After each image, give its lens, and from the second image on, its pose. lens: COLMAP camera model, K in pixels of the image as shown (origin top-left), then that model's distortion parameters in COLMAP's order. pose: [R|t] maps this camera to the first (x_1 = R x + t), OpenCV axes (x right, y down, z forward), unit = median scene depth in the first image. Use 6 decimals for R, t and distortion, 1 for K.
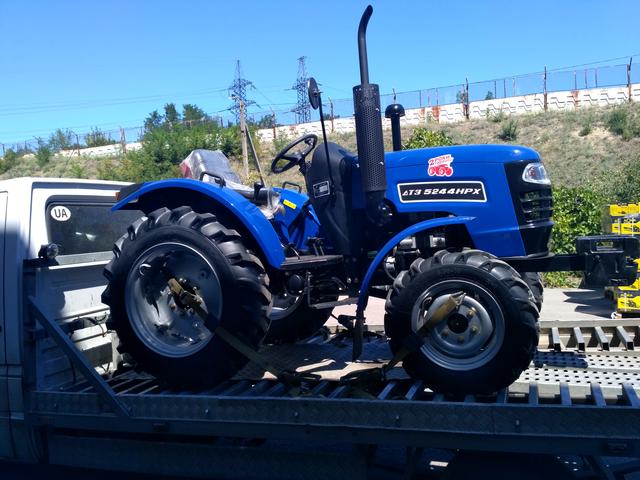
lens RADIAL K [[606.3, 0, 320.0], [0, 606.3, 240.0], [0, 0, 1]] dist [0.071542, -0.002239]
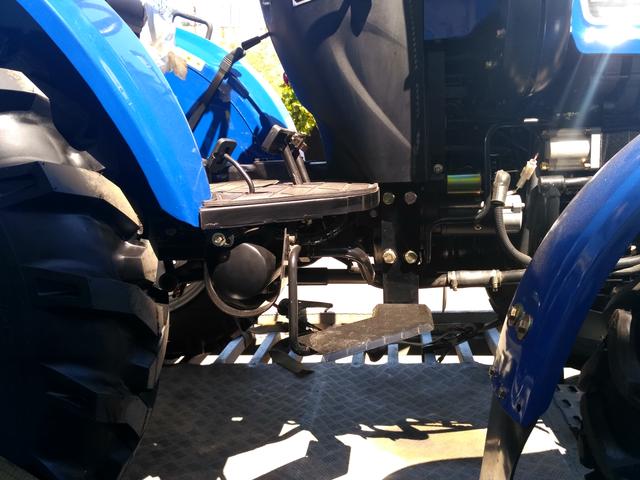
lens RADIAL K [[606.3, 0, 320.0], [0, 606.3, 240.0], [0, 0, 1]] dist [0.071542, -0.002239]
pose [[0.972167, 0.007852, 0.234159, -0.075852], [-0.035766, 0.992698, 0.115205, 0.018869], [-0.231545, -0.120373, 0.965348, 0.694121]]
